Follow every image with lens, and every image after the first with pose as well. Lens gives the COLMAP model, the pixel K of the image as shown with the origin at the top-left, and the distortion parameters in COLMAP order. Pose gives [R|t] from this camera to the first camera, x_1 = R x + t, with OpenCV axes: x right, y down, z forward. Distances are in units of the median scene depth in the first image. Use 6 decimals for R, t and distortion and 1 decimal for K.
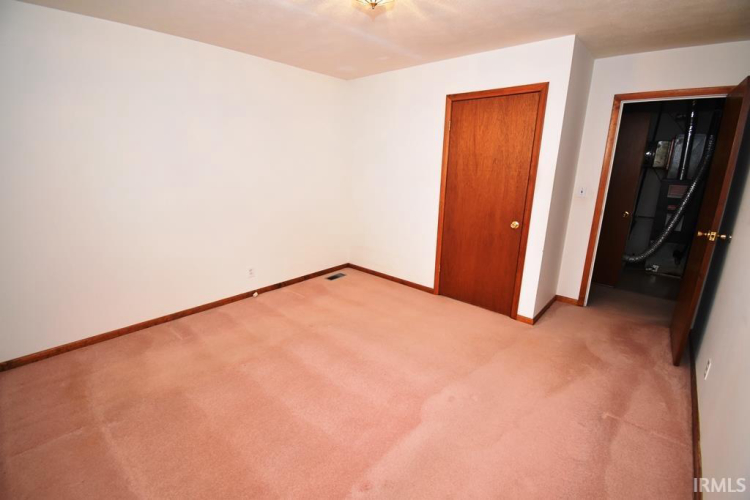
lens RADIAL K [[331.2, 0, 378.1], [0, 331.2, 249.0], [0, 0, 1]] dist [0.025201, -0.027321]
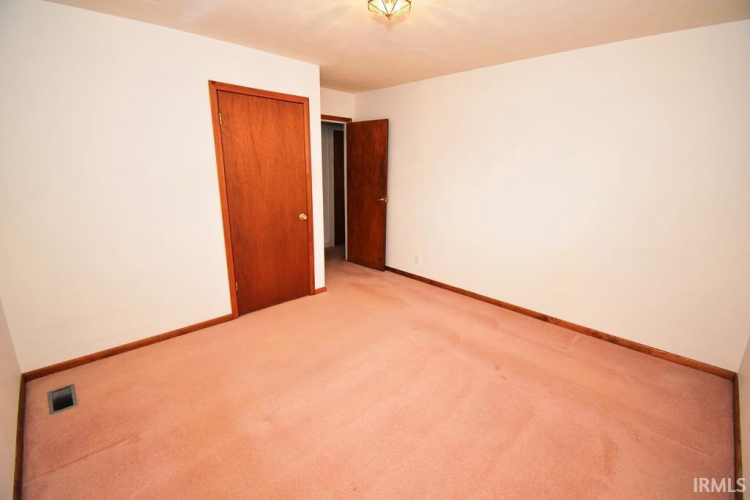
lens RADIAL K [[331.2, 0, 378.1], [0, 331.2, 249.0], [0, 0, 1]] dist [0.025201, -0.027321]
pose [[0.075774, -0.259208, 0.962845, -0.677492], [0.242202, 0.941486, 0.234397, -0.166797], [-0.967262, 0.215441, 0.134120, 0.590695]]
